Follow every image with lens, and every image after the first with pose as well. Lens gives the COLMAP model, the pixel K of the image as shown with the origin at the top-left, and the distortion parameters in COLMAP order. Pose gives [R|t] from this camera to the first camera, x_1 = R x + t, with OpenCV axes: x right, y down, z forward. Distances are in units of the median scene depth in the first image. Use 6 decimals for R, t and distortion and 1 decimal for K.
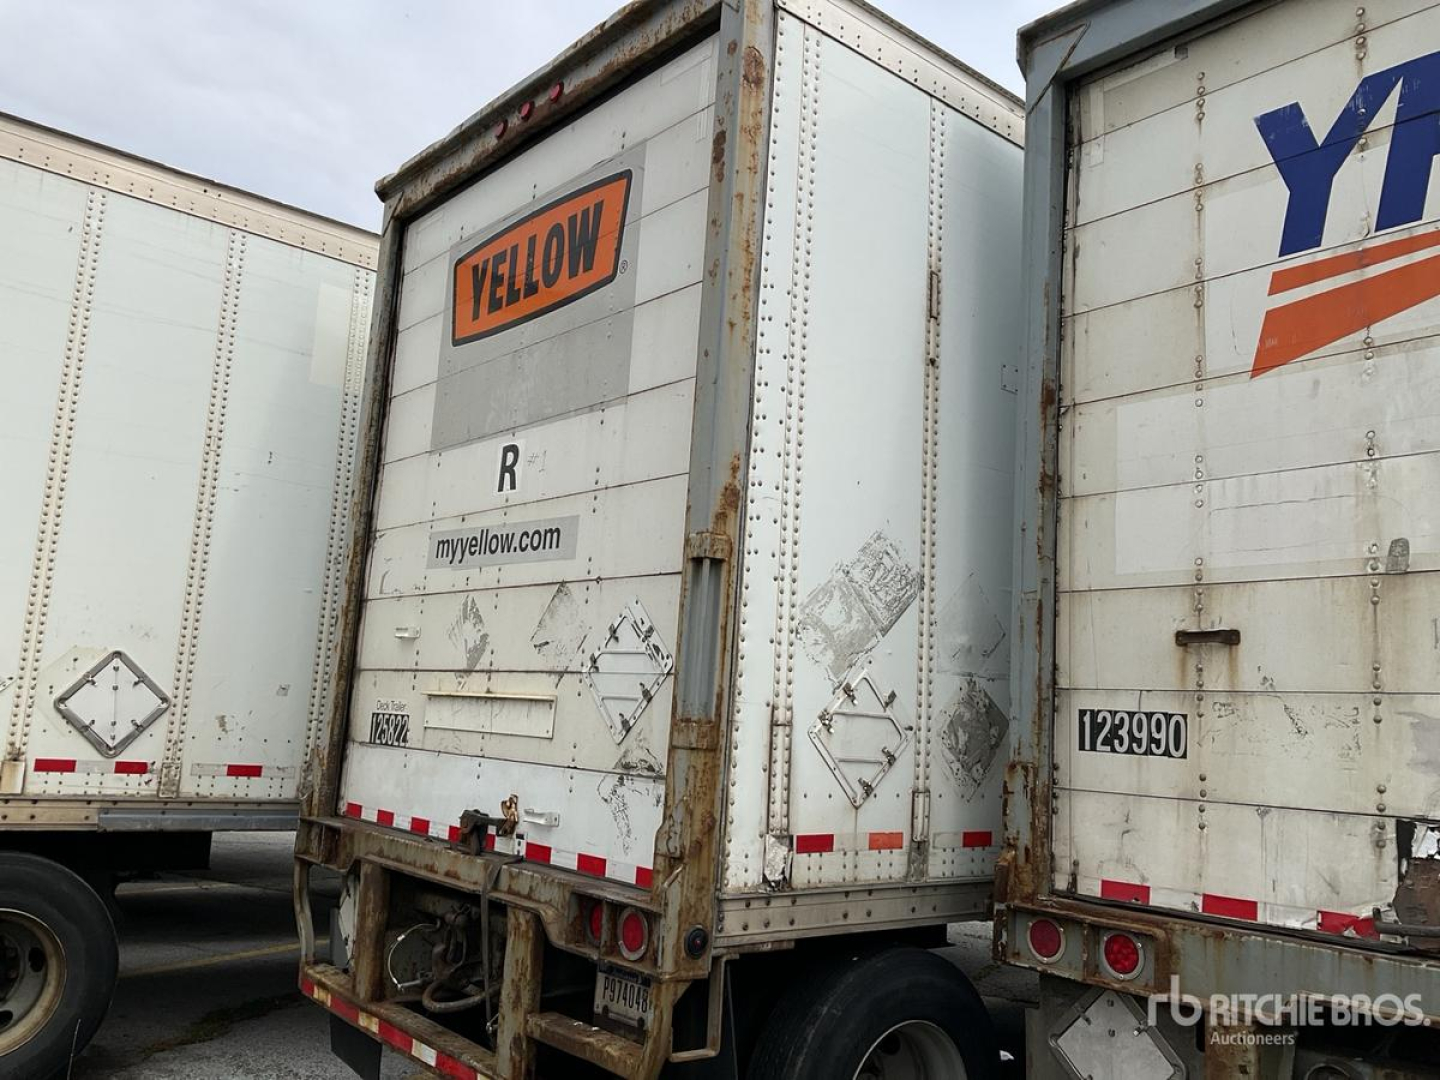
lens RADIAL K [[1196.6, 0, 730.8], [0, 1196.6, 523.9], [0, 0, 1]] dist [0.065298, -0.118821]
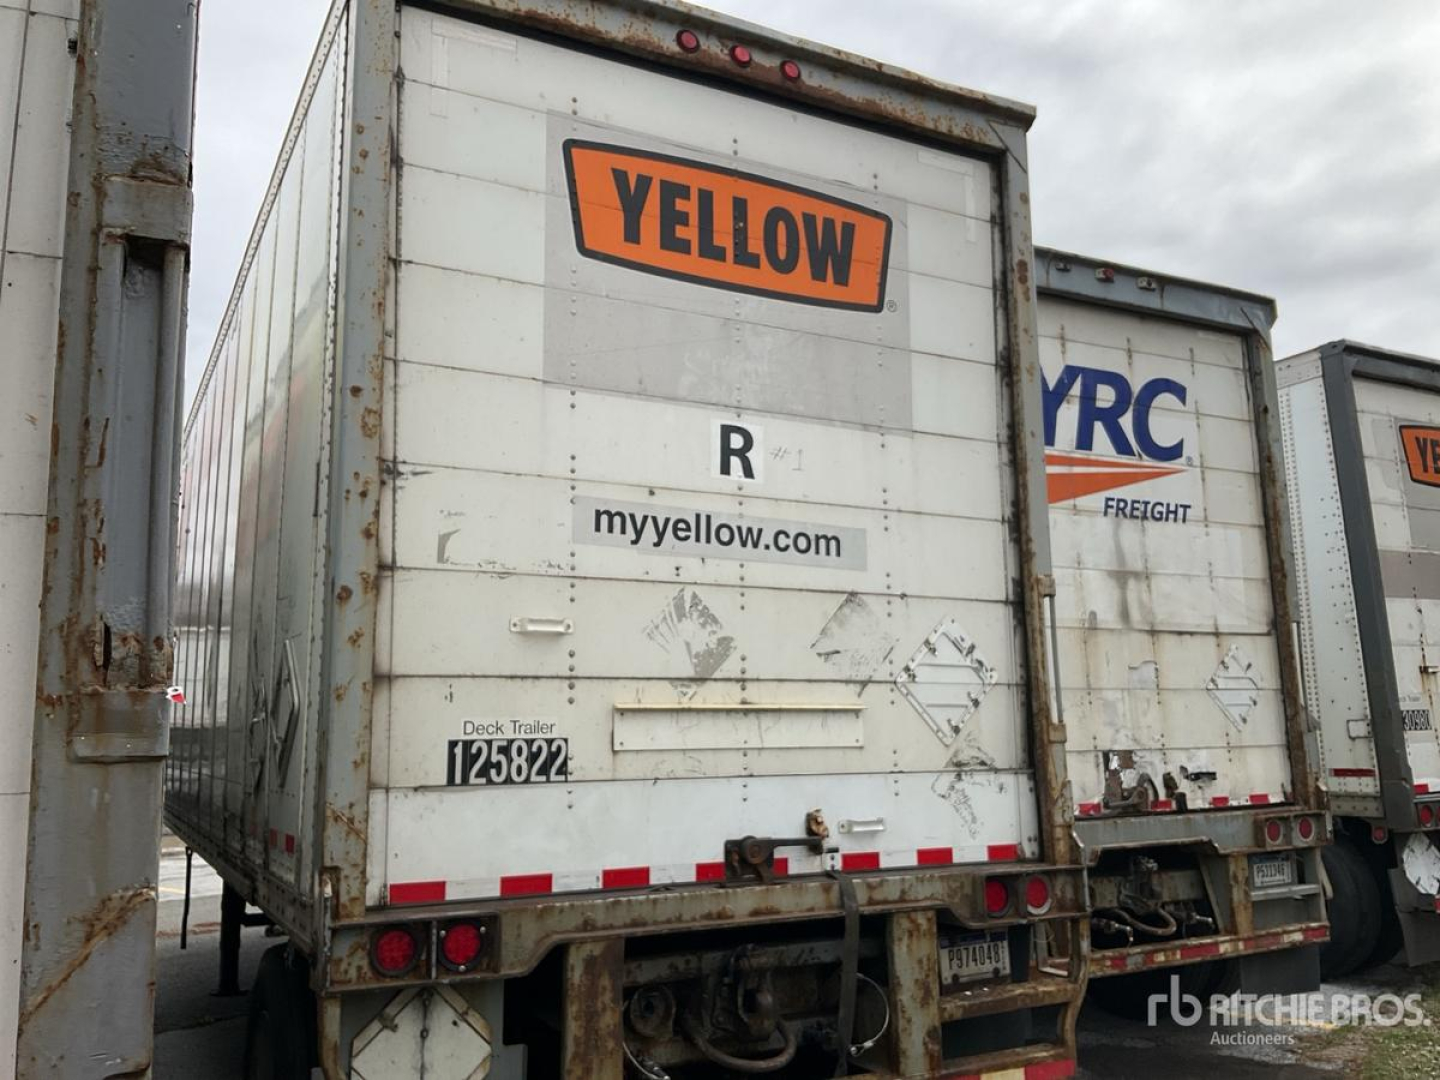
lens RADIAL K [[1196.6, 0, 737.9], [0, 1196.6, 523.4], [0, 0, 1]] dist [0.065298, -0.118821]
pose [[0.201310, 0.112808, 0.973010, -1.284053], [-0.135175, 0.987042, -0.086468, 0.101990], [-0.970156, -0.114120, 0.213950, 0.986132]]
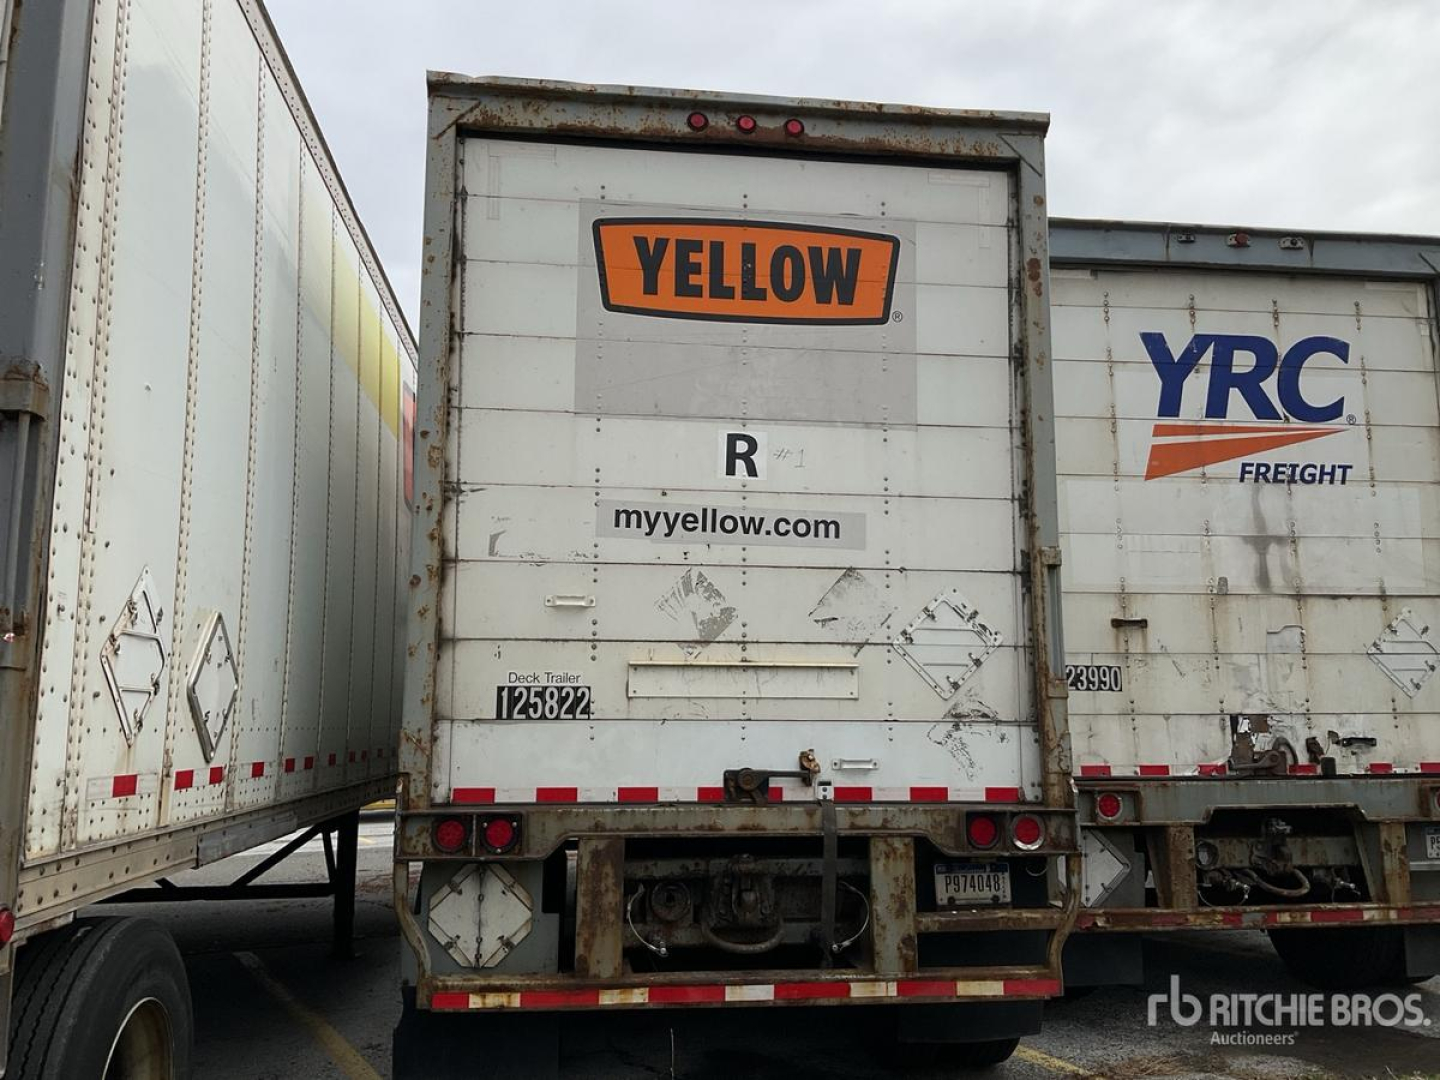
lens RADIAL K [[1196.6, 0, 739.6], [0, 1196.6, 520.8], [0, 0, 1]] dist [0.065298, -0.118821]
pose [[0.535417, 0.079906, 0.840799, -1.342263], [-0.109613, 0.993669, -0.024633, 0.048138], [-0.837445, -0.078974, 0.540786, 0.505084]]
